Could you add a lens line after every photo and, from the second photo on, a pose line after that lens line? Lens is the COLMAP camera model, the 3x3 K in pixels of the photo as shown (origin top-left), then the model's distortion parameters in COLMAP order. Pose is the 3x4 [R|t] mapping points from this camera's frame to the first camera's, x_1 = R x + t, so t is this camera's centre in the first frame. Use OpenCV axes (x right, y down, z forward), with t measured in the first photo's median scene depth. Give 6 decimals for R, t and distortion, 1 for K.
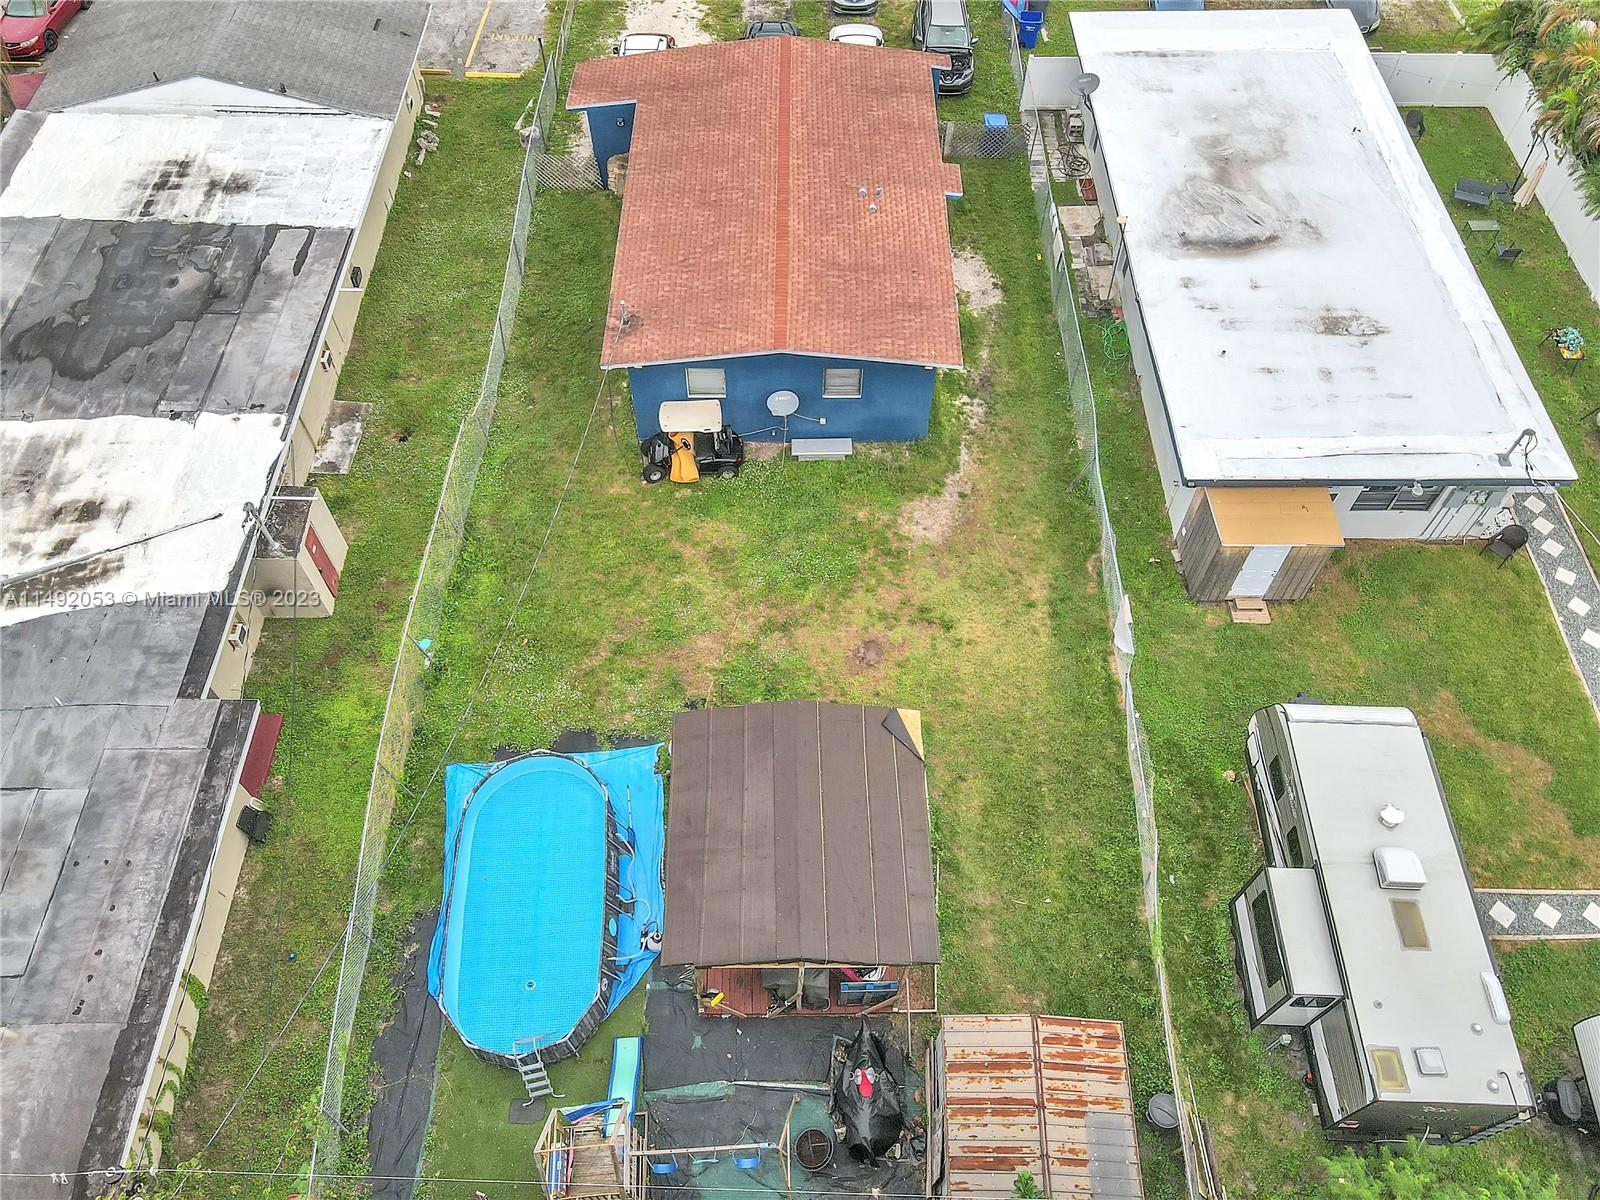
lens RADIAL K [[1180.7, 0, 790.3], [0, 1180.7, 591.1], [0, 0, 1]] dist [0.003174, 0.023498]
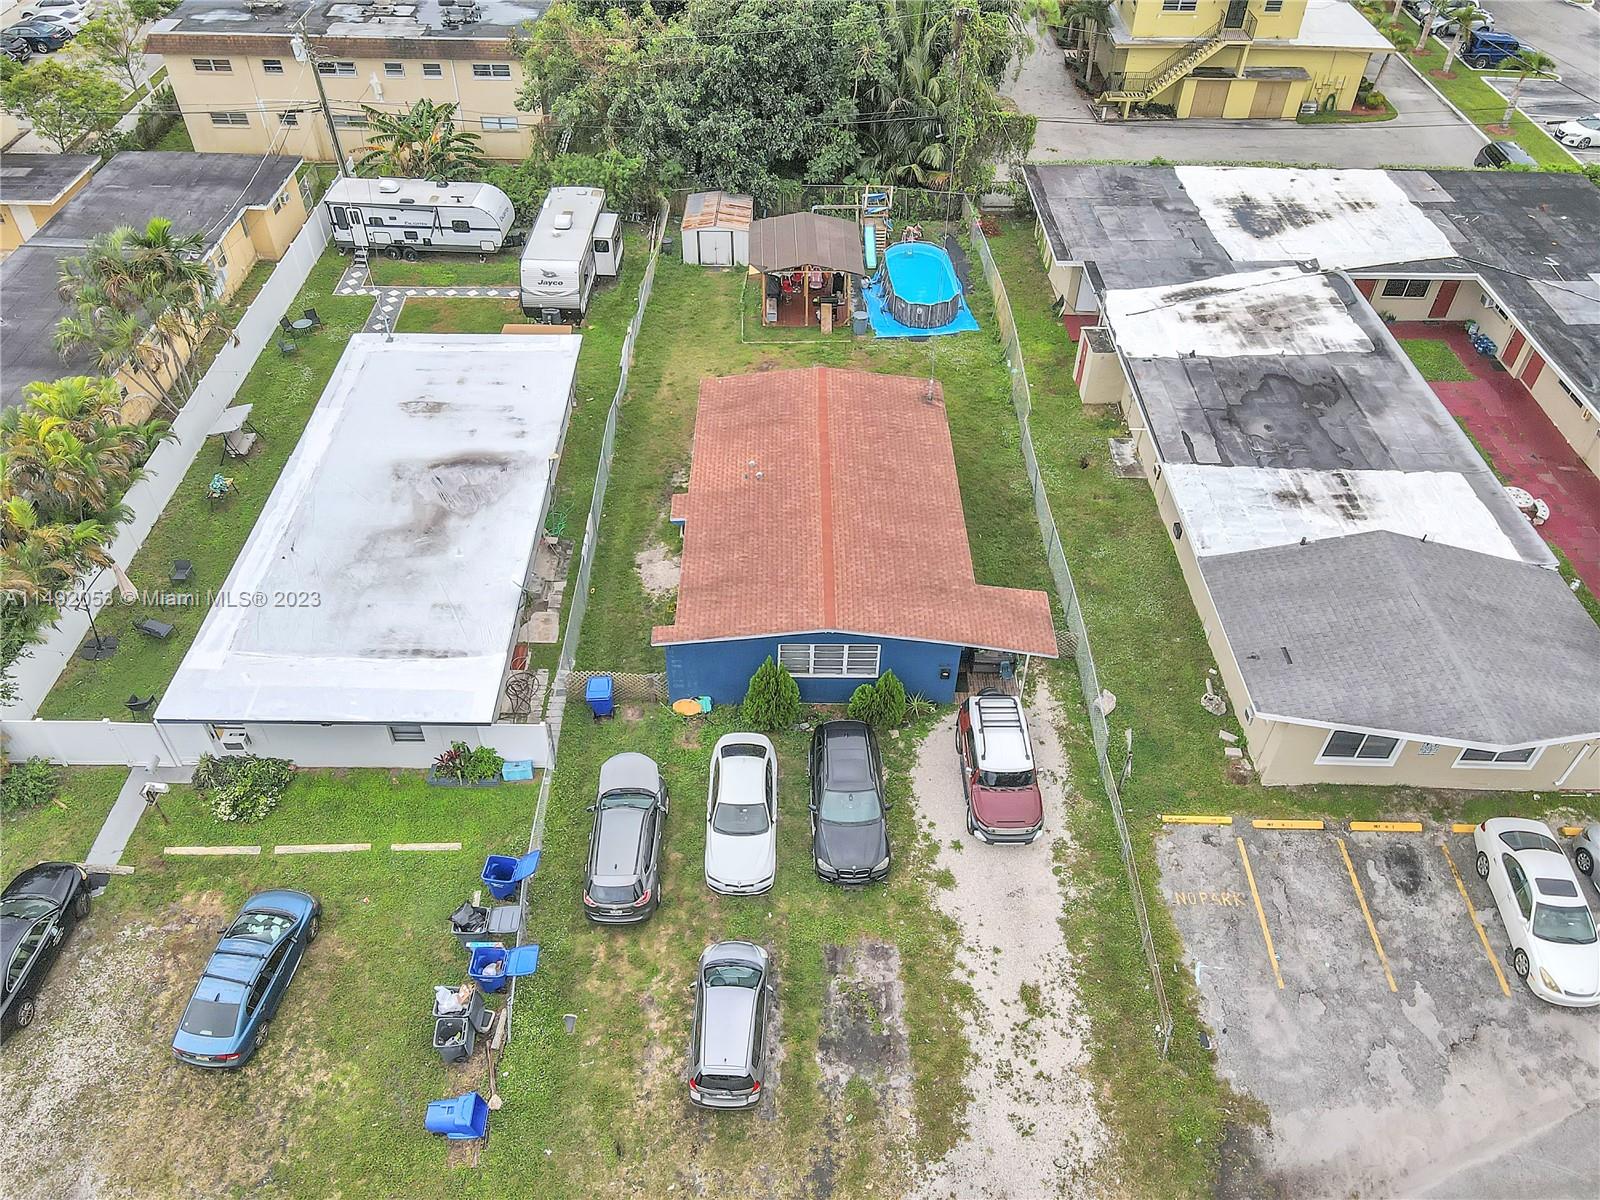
lens RADIAL K [[1180.7, 0, 789.8], [0, 1180.7, 591.5], [0, 0, 1]] dist [0.003174, 0.023498]
pose [[-0.999923, -0.005452, -0.011192, 0.047092], [-0.010338, -0.137224, 0.990486, -1.659709], [-0.006936, 0.990525, 0.137157, 1.019182]]
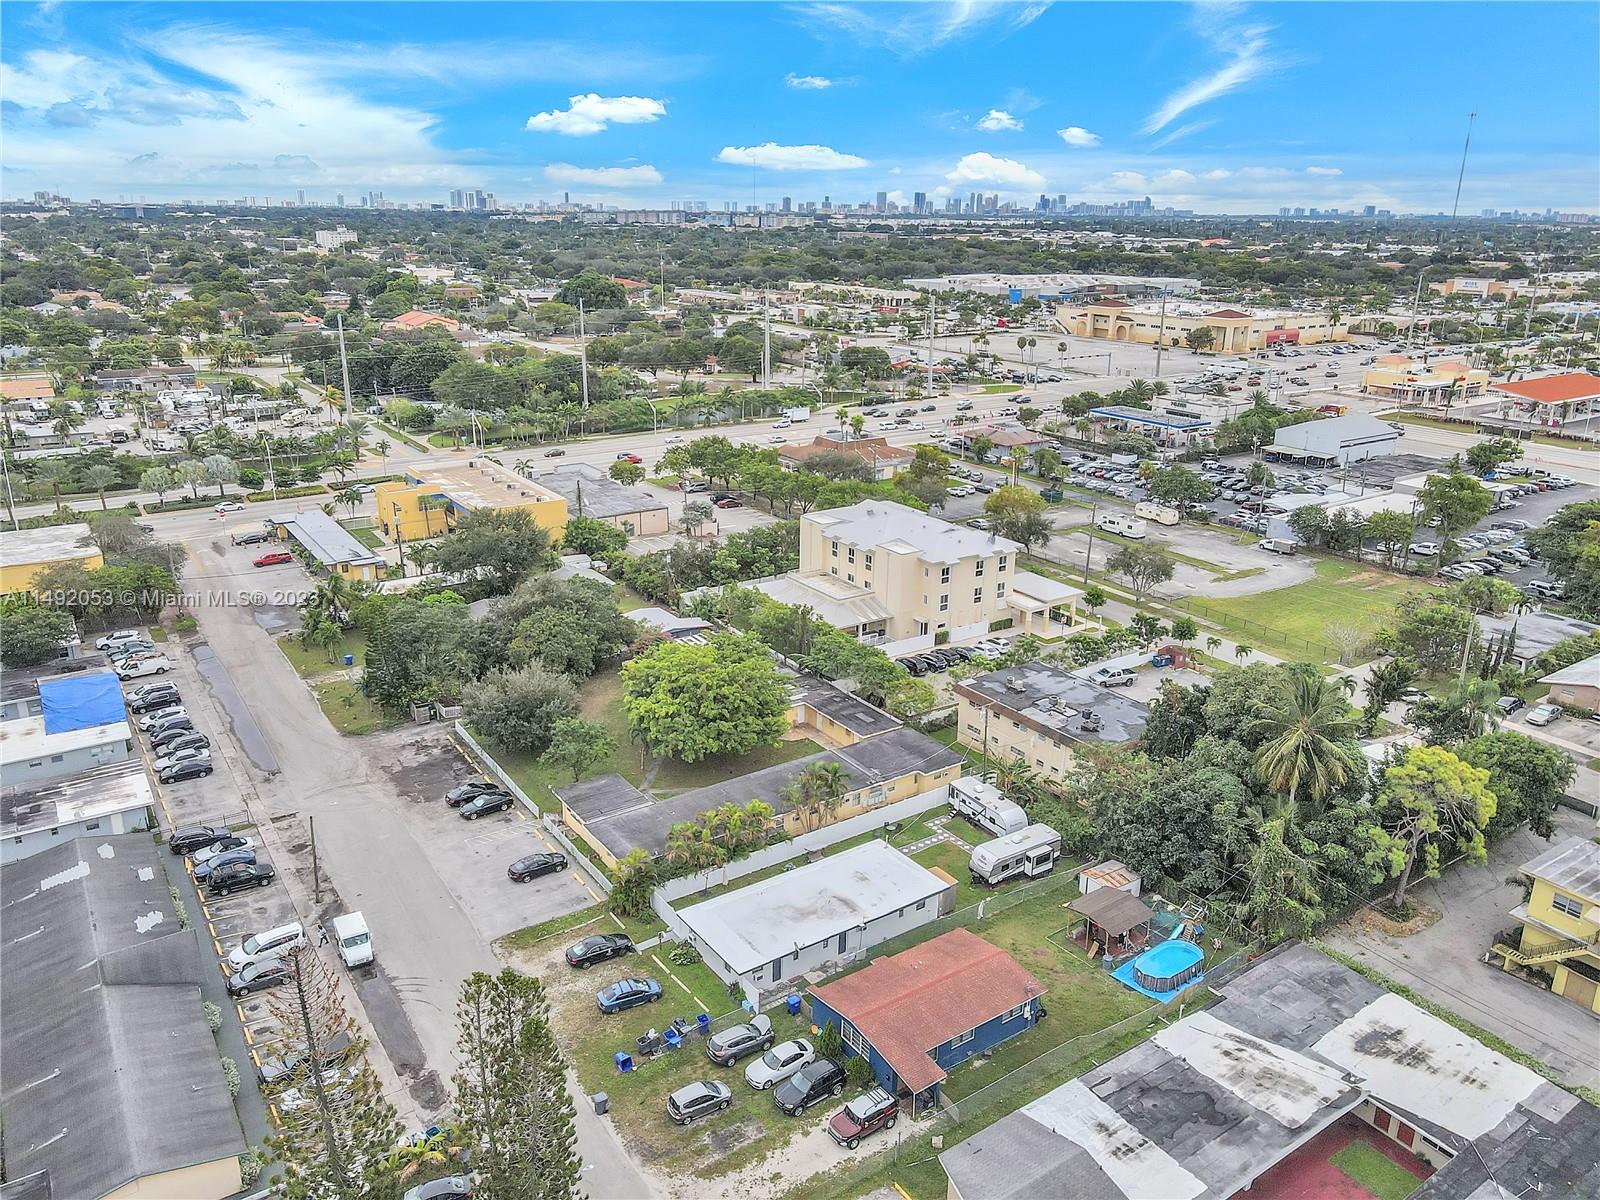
lens RADIAL K [[1180.7, 0, 778.3], [0, 1180.7, 618.4], [0, 0, 1]] dist [0.003174, 0.023498]
pose [[-0.566279, -0.278559, 0.775715, -1.660835], [0.674311, 0.384624, 0.630372, -2.624915], [-0.473954, 0.880039, -0.029969, 0.587714]]
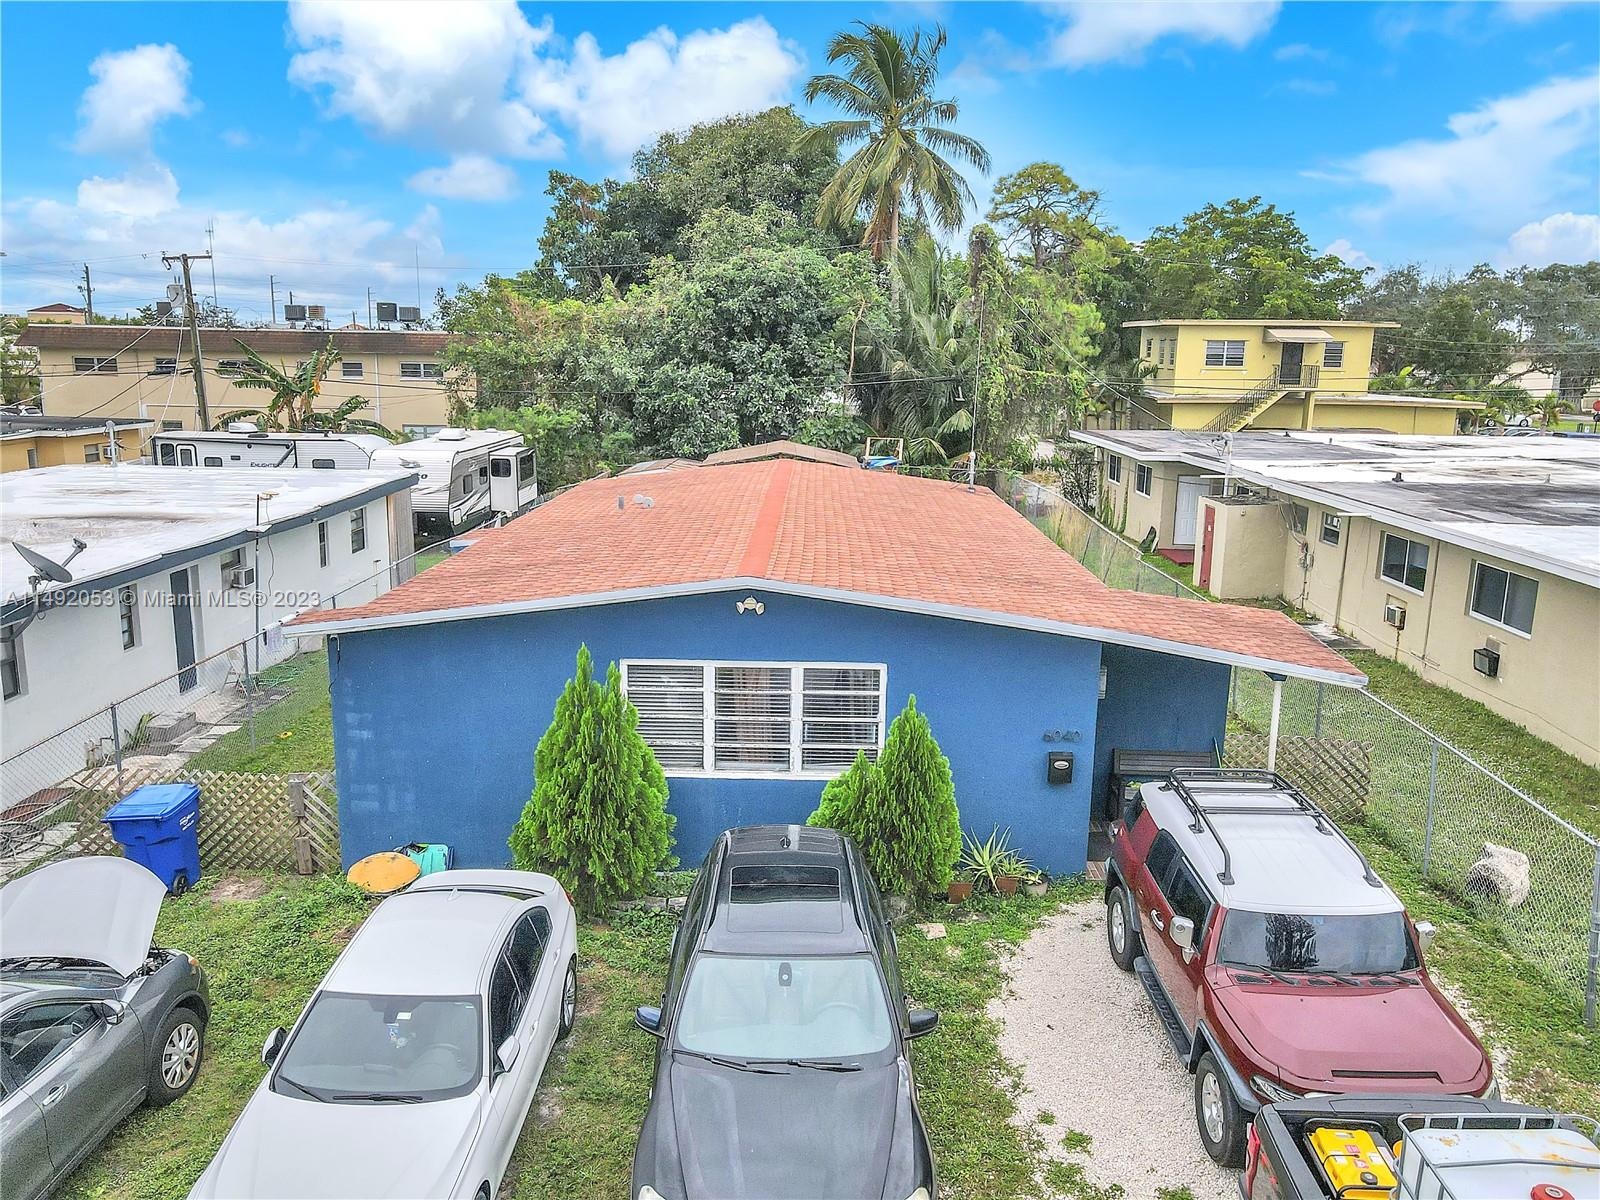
lens RADIAL K [[1180.7, 0, 790.5], [0, 1180.7, 594.6], [0, 0, 1]] dist [0.003174, 0.023498]
pose [[-0.999729, -0.017176, 0.015733, -0.024740], [0.007762, 0.391153, 0.920293, -0.949646], [-0.021961, 0.920165, -0.390914, 1.374898]]
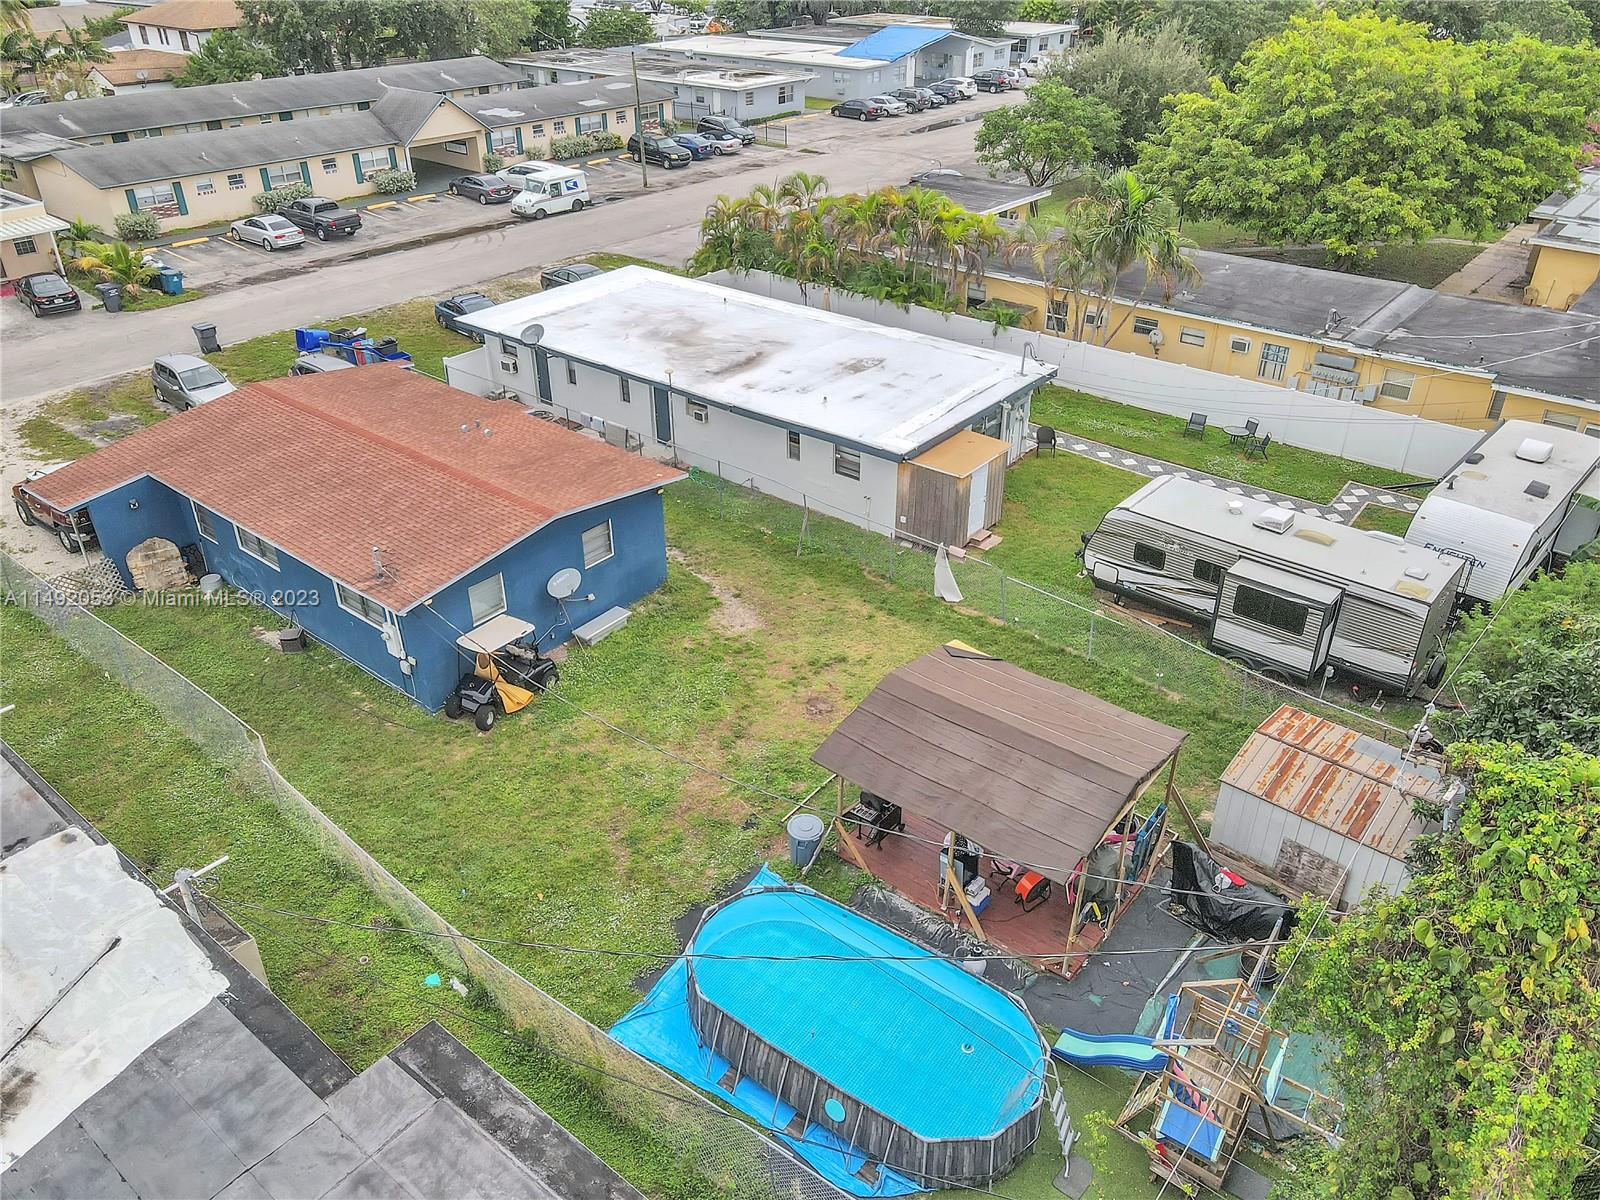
lens RADIAL K [[1180.7, 0, 793.8], [0, 1180.7, 588.4], [0, 0, 1]] dist [0.003174, 0.023498]
pose [[0.630787, -0.395200, 0.667776, -0.525701], [0.639588, 0.752080, -0.159068, 0.113578], [-0.439357, 0.527439, 0.727168, 0.228374]]
